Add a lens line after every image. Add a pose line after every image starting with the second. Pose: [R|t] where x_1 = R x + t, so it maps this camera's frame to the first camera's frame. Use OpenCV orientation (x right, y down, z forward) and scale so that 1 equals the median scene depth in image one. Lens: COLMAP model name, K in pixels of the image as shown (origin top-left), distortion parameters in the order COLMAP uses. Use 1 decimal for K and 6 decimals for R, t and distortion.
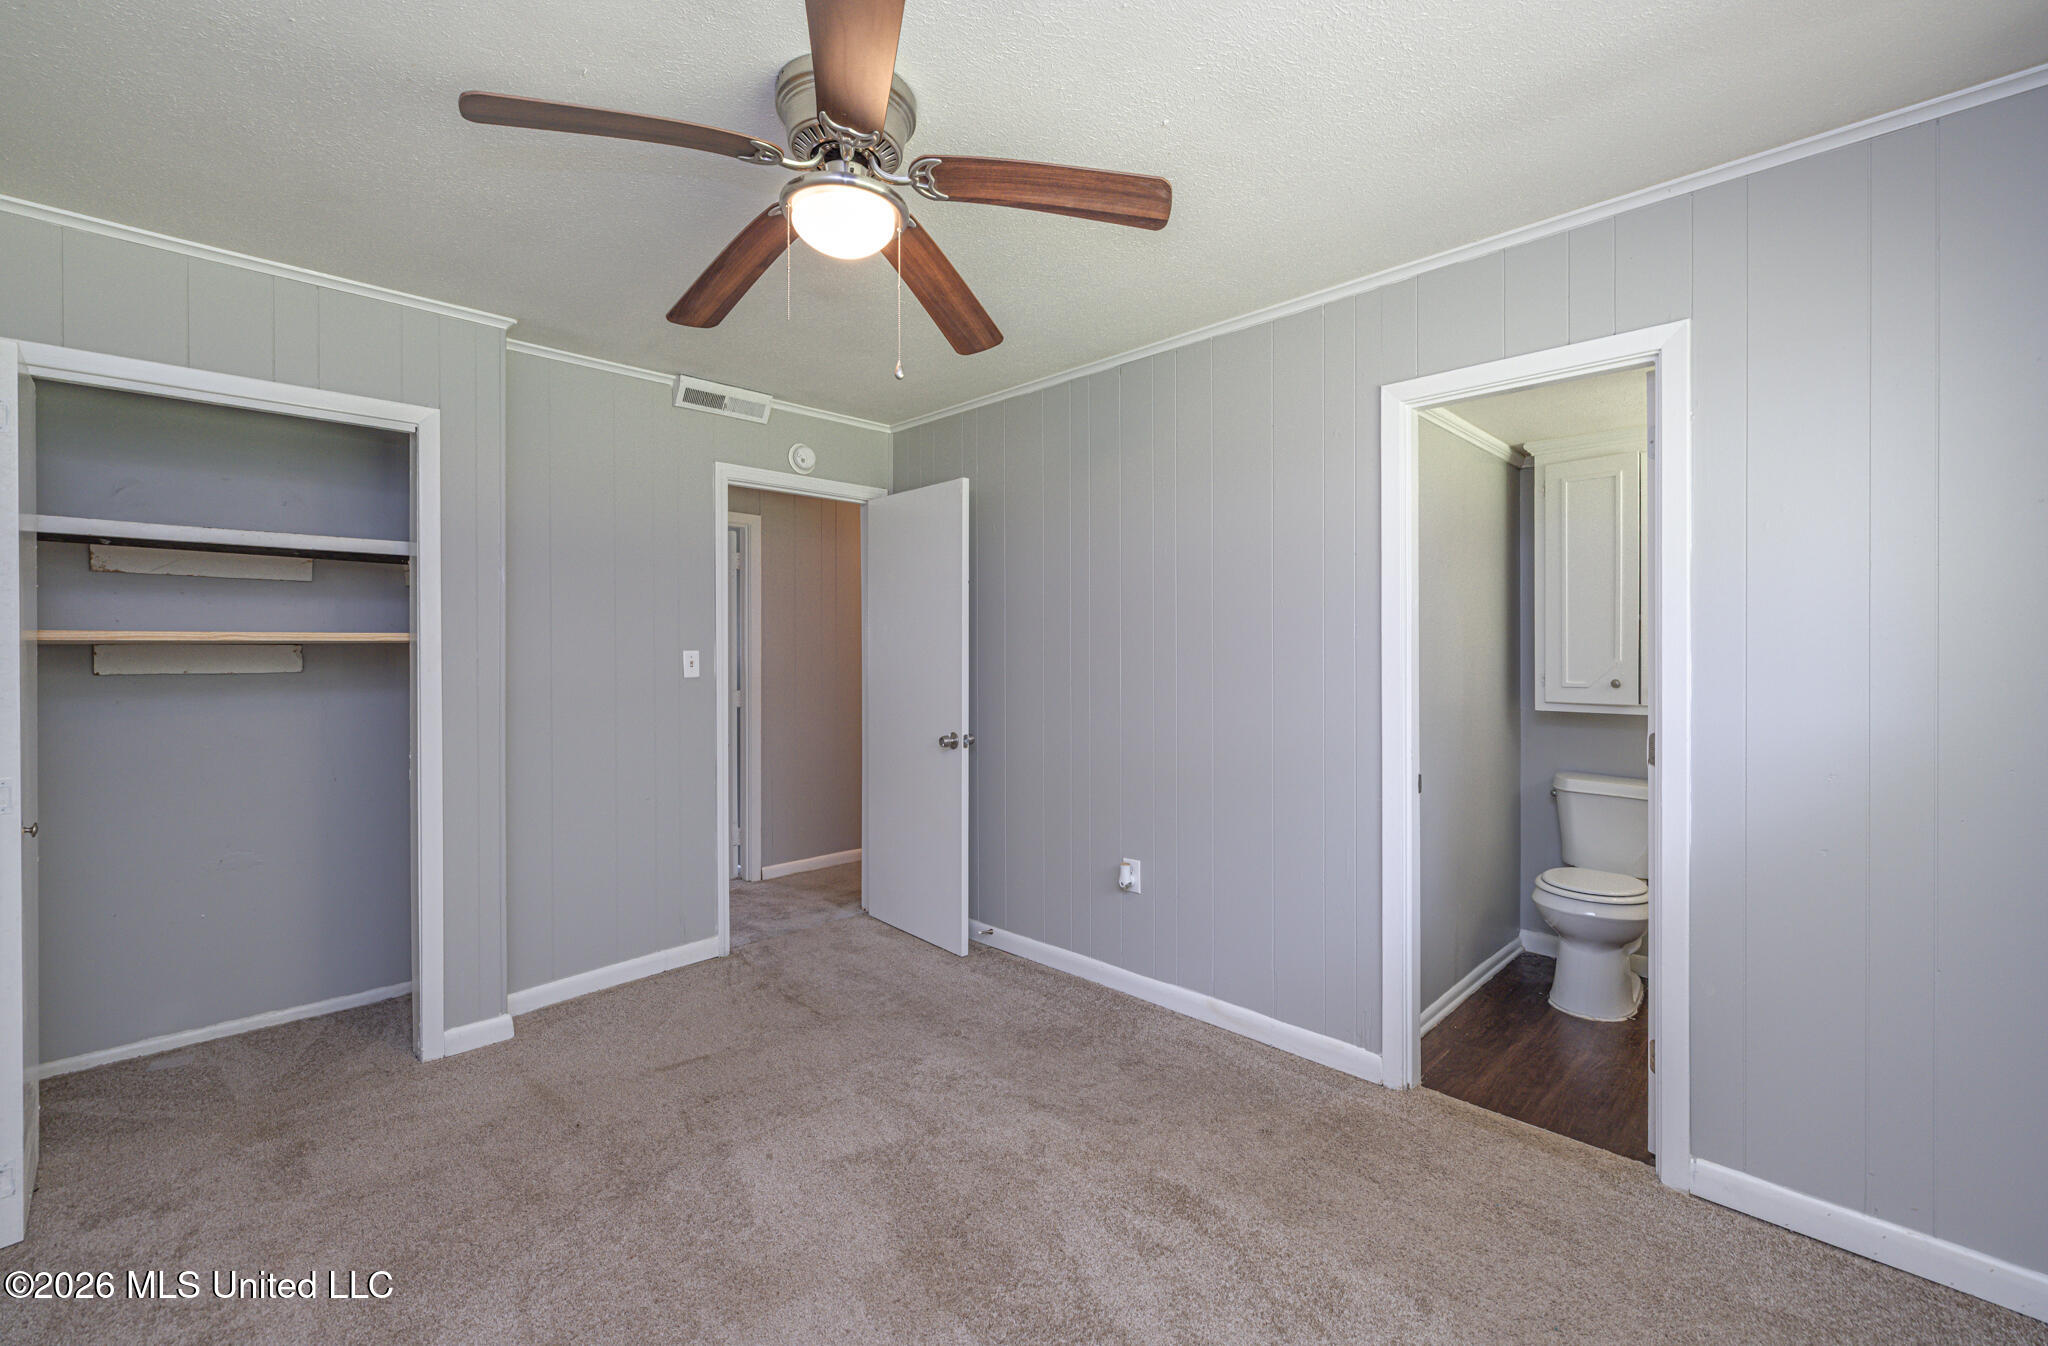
lens RADIAL K [[858.0, 0, 1043.2], [0, 858.0, 662.2], [0, 0, 1]] dist [-0.000057, 0.000028]
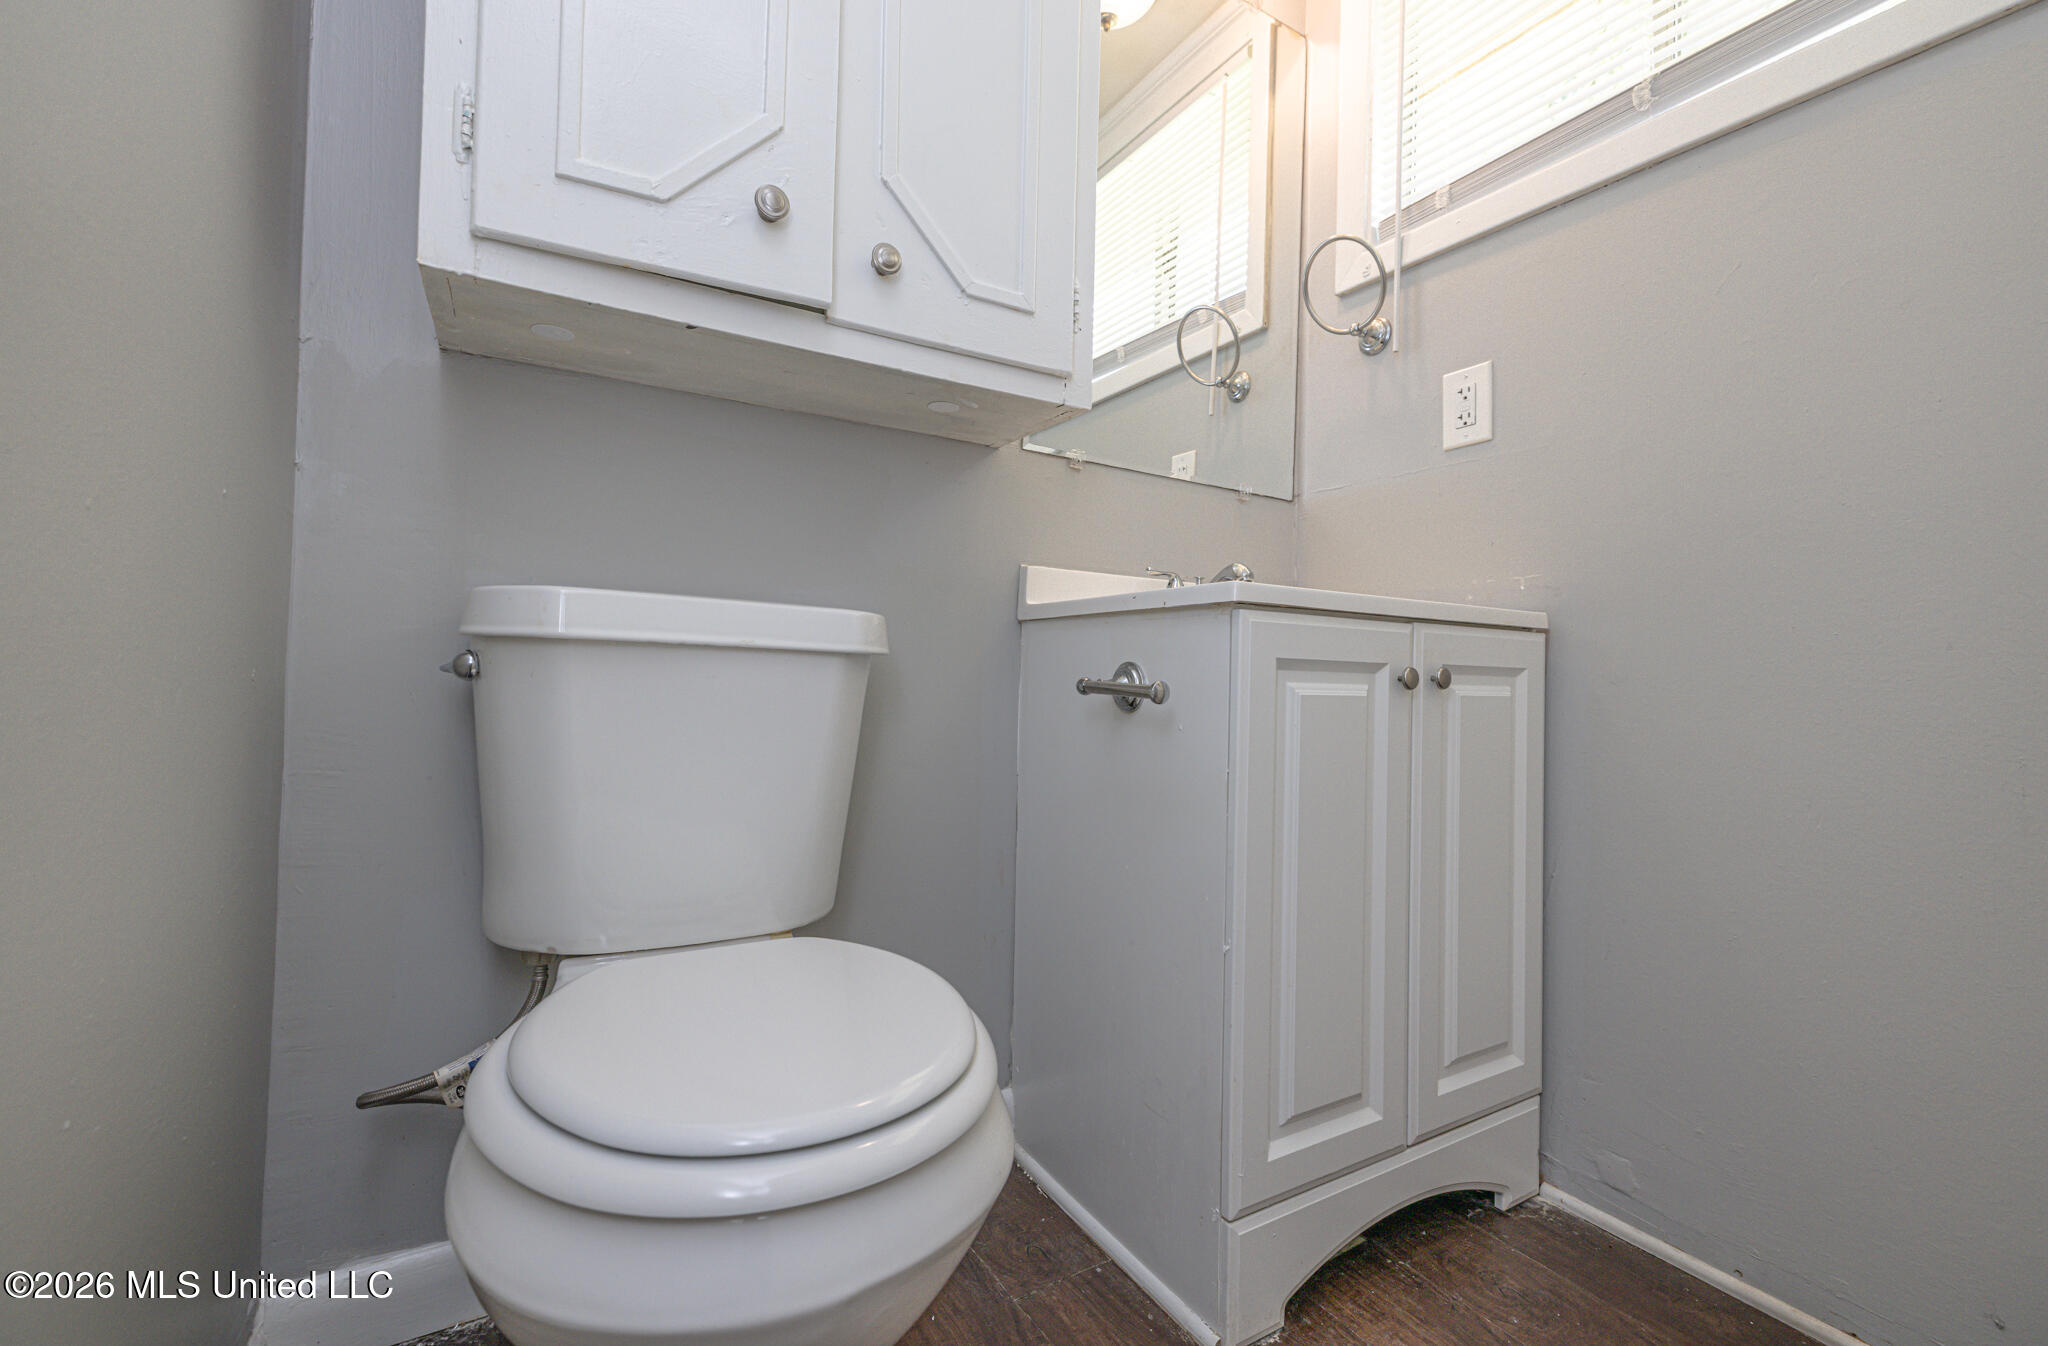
lens RADIAL K [[858.0, 0, 1043.2], [0, 858.0, 662.2], [0, 0, 1]] dist [-0.000057, 0.000028]
pose [[0.239662, 0.030638, 0.970373, 0.404010], [-0.024177, 0.999380, -0.025582, 0.154017], [-0.970555, -0.017329, 0.240254, 0.788394]]
